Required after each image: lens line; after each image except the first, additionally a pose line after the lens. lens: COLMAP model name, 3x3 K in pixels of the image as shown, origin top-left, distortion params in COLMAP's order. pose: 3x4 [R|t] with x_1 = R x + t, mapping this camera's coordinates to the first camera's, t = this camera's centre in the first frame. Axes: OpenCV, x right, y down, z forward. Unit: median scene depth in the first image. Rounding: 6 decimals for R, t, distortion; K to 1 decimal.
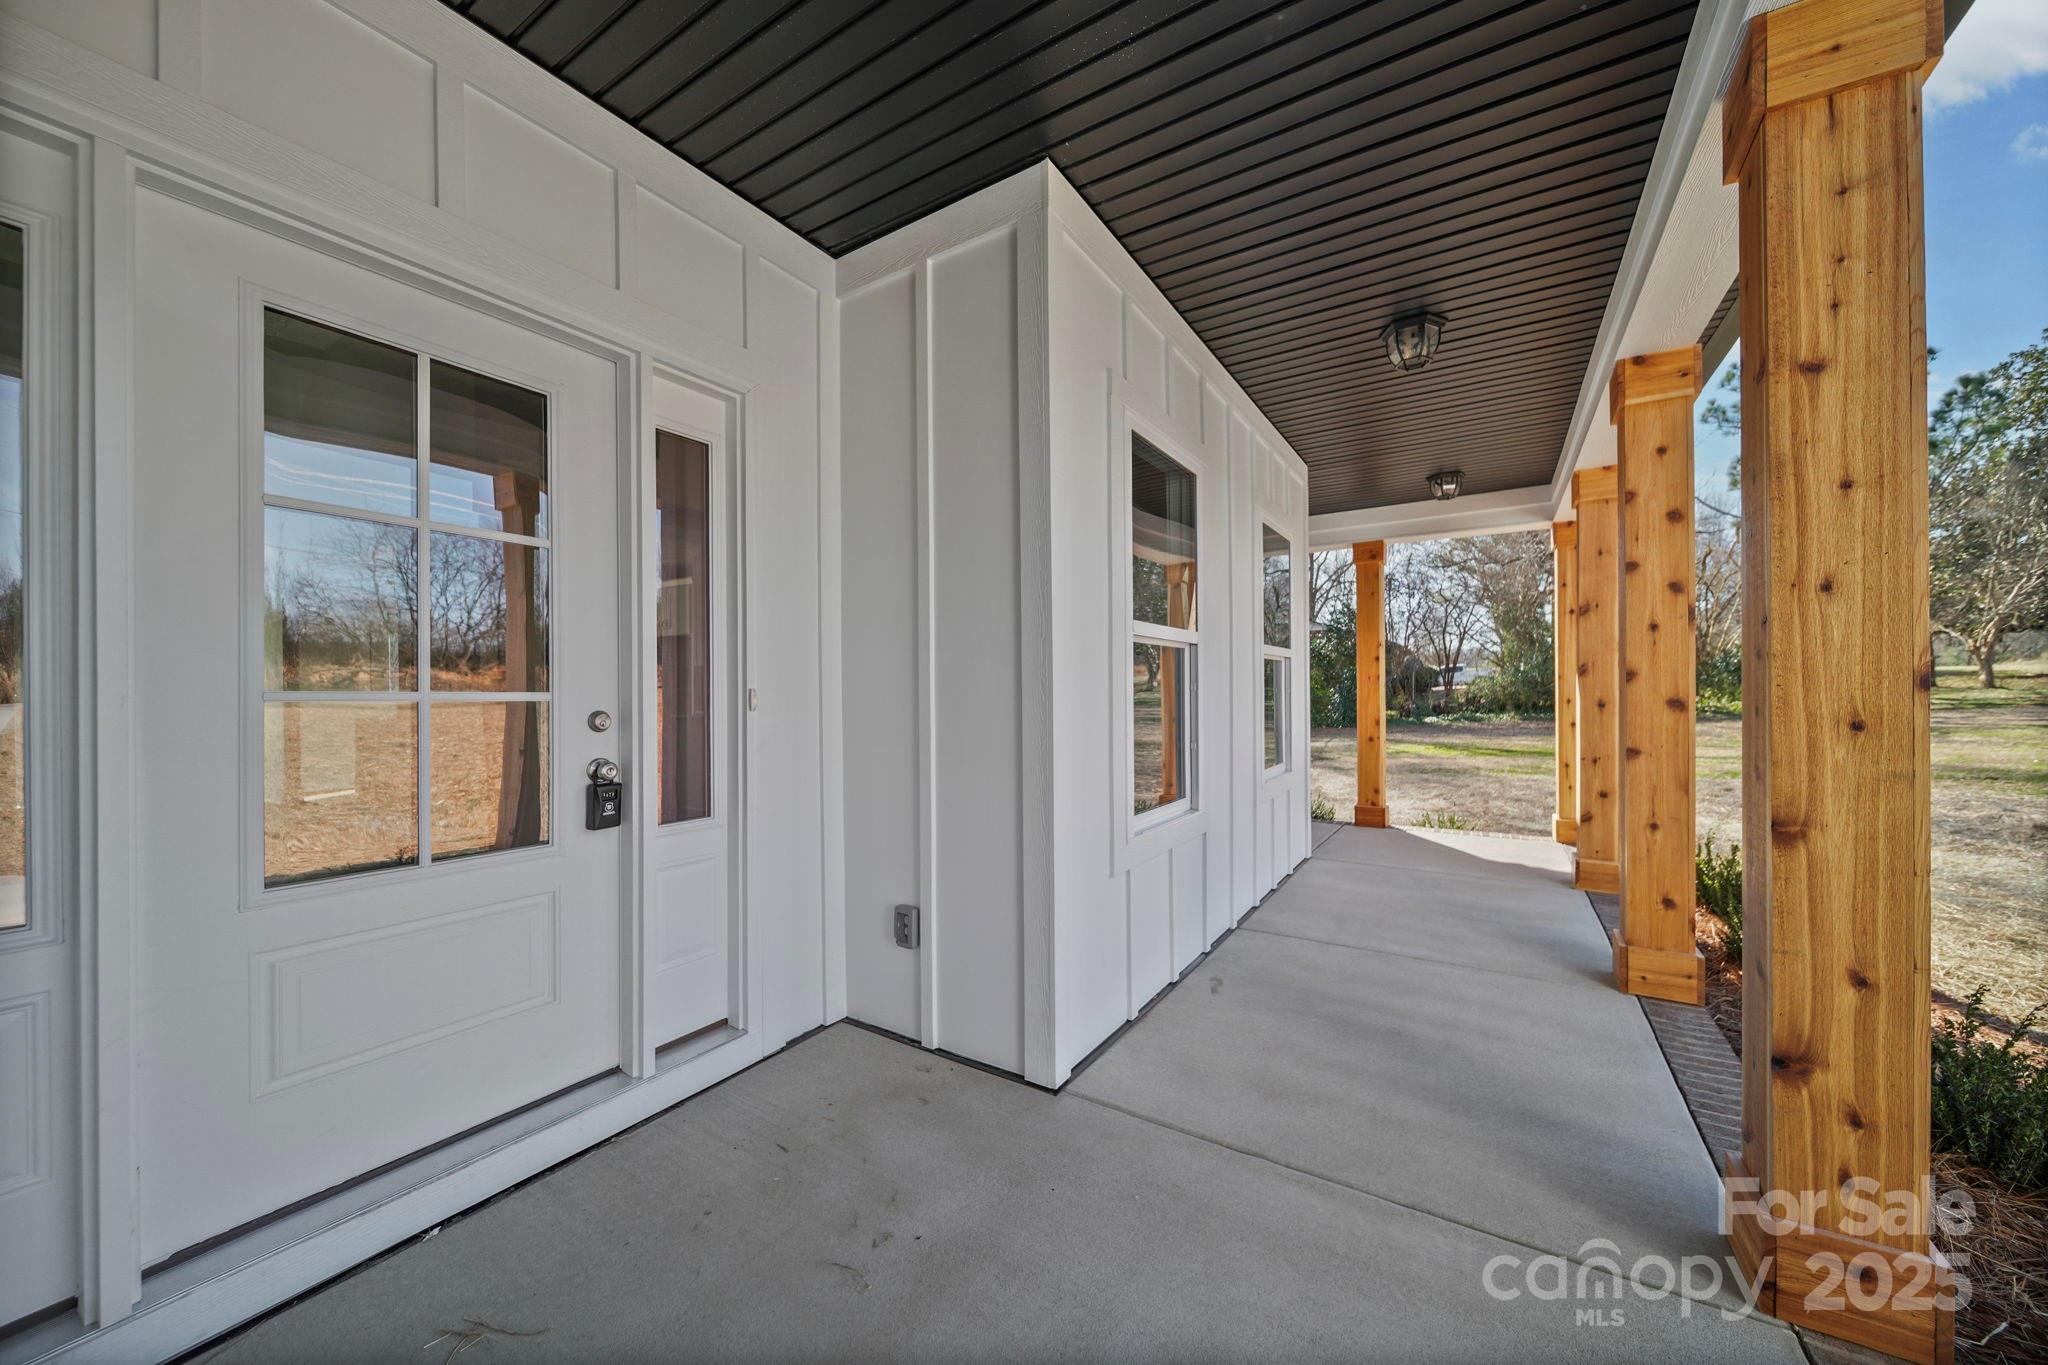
lens RADIAL K [[728.8, 0, 1029.1], [0, 728.8, 689.7], [0, 0, 1]] dist [-0.001347, -0.000055]
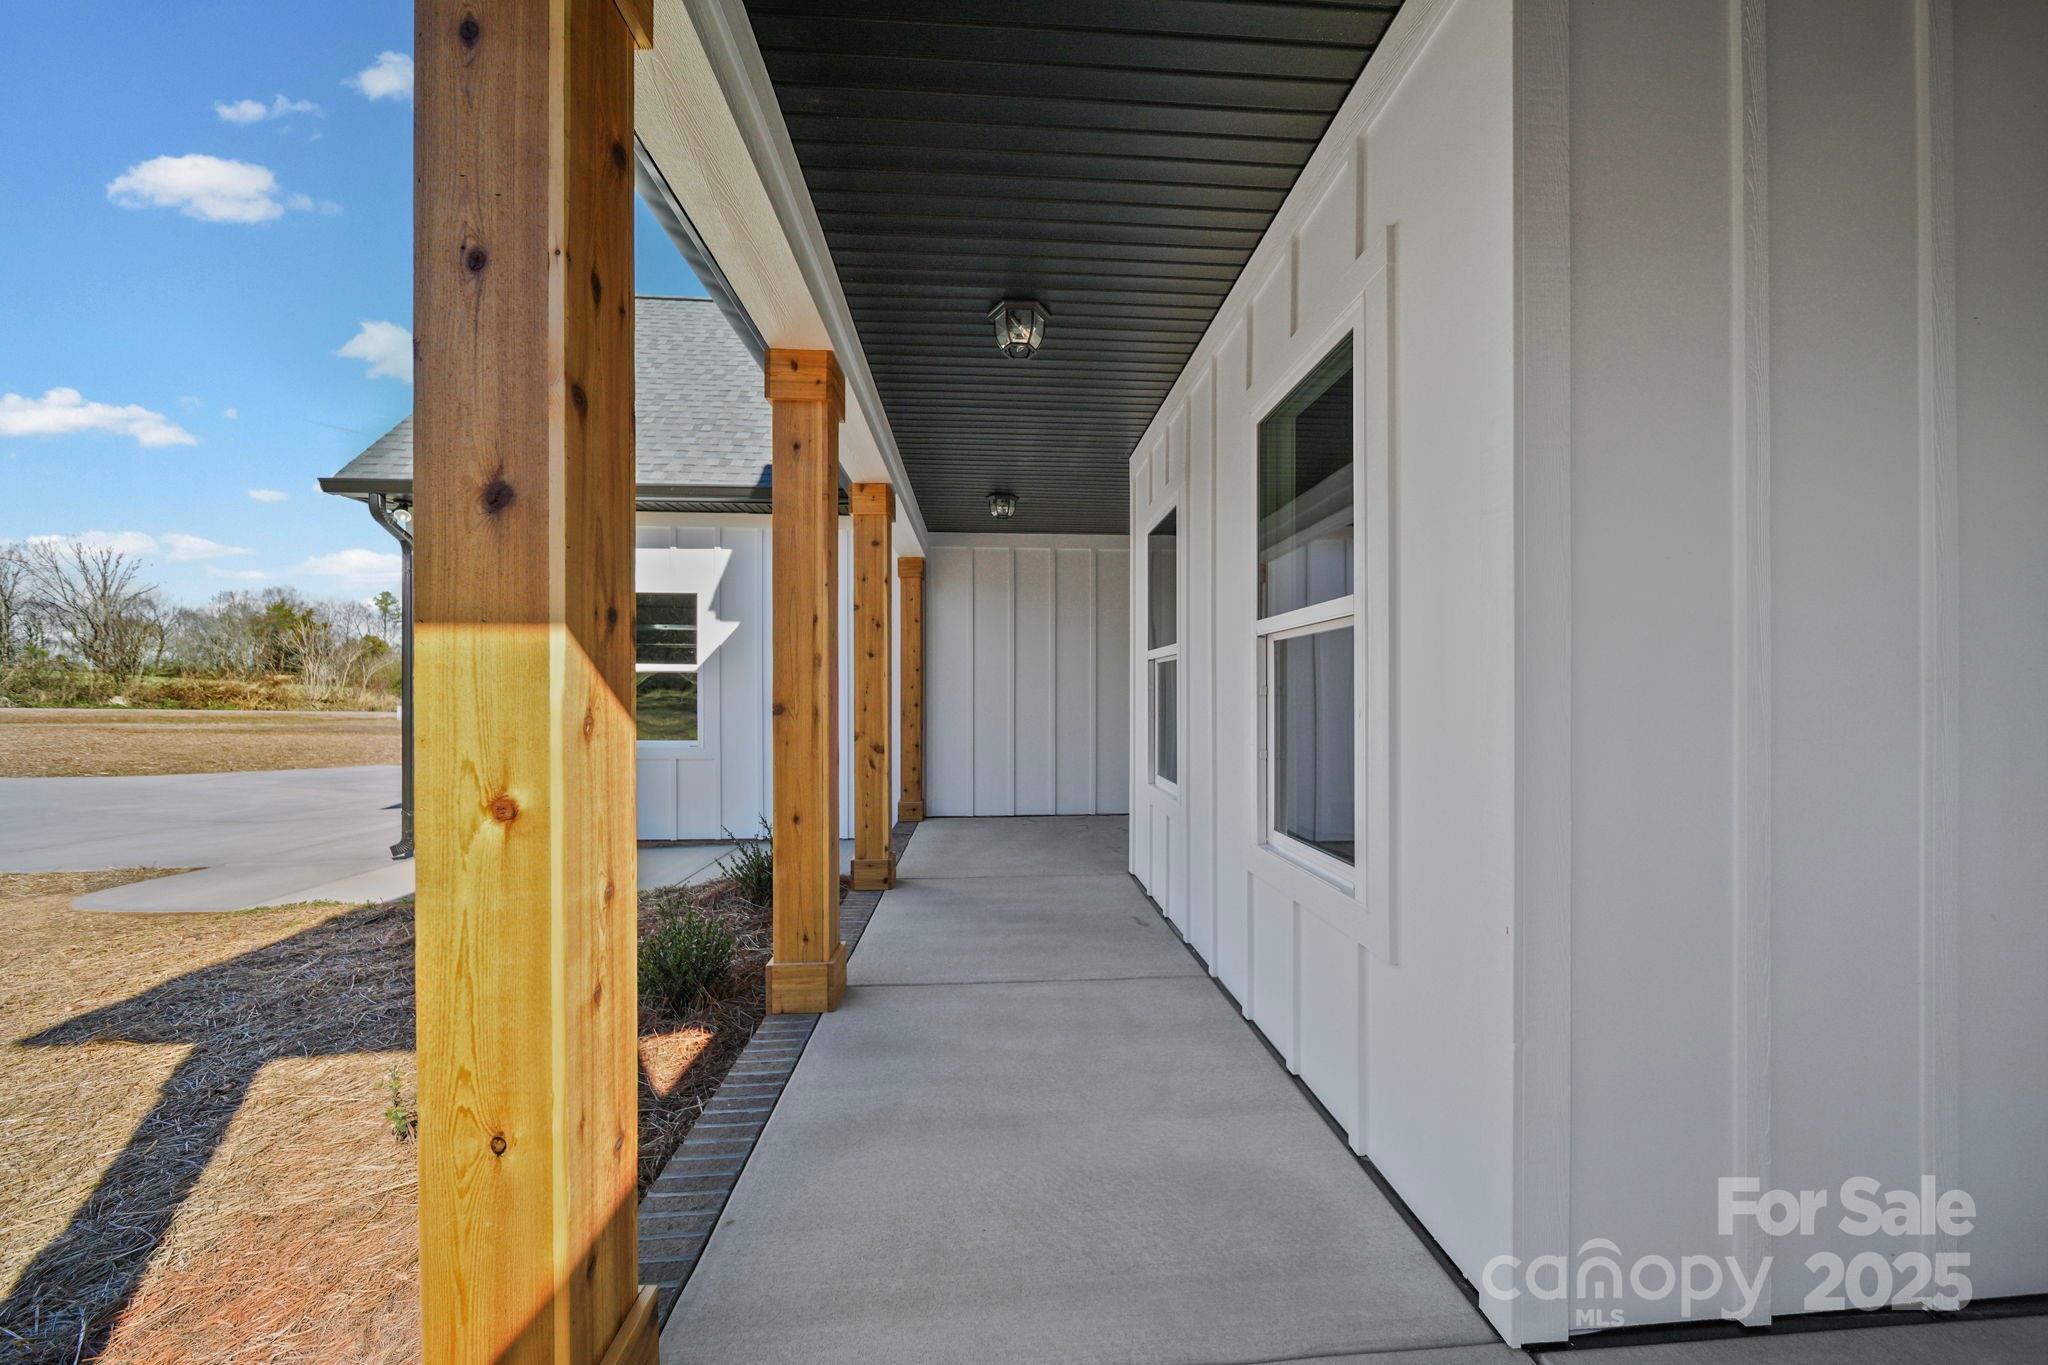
lens RADIAL K [[728.8, 0, 1032.7], [0, 728.8, 693.8], [0, 0, 1]] dist [-0.001347, -0.000055]
pose [[-0.810804, -0.002843, -0.585311, 1.088767], [0.000608, 0.999984, -0.005700, 0.007973], [0.585318, -0.004977, -0.810789, 1.805399]]
